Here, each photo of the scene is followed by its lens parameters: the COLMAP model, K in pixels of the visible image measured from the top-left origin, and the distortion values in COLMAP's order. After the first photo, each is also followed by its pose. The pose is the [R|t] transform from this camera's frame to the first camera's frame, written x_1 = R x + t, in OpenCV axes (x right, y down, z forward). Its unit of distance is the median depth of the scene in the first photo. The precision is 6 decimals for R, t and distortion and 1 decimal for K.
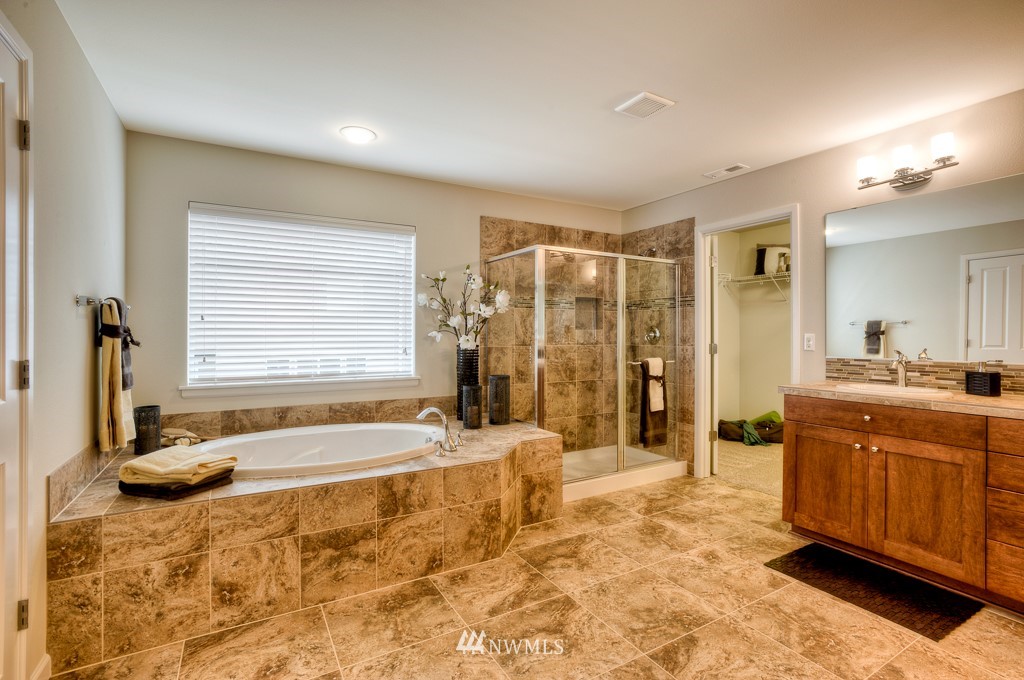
lens RADIAL K [[486.9, 0, 526.7], [0, 486.9, 338.5], [0, 0, 1]] dist [-0.049908, 0.024233]
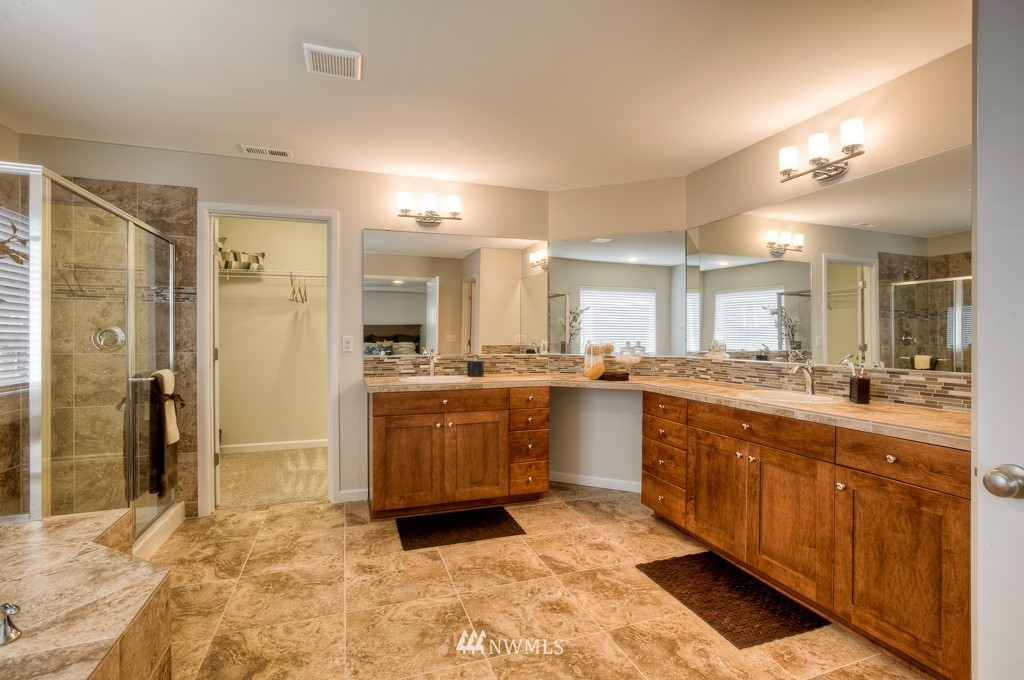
lens RADIAL K [[486.9, 0, 526.7], [0, 486.9, 338.5], [0, 0, 1]] dist [-0.049908, 0.024233]
pose [[0.178269, -0.008188, 0.983948, -0.483679], [0.007992, 0.999944, 0.006873, -0.010311], [-0.983949, 0.006639, 0.178324, 0.494584]]
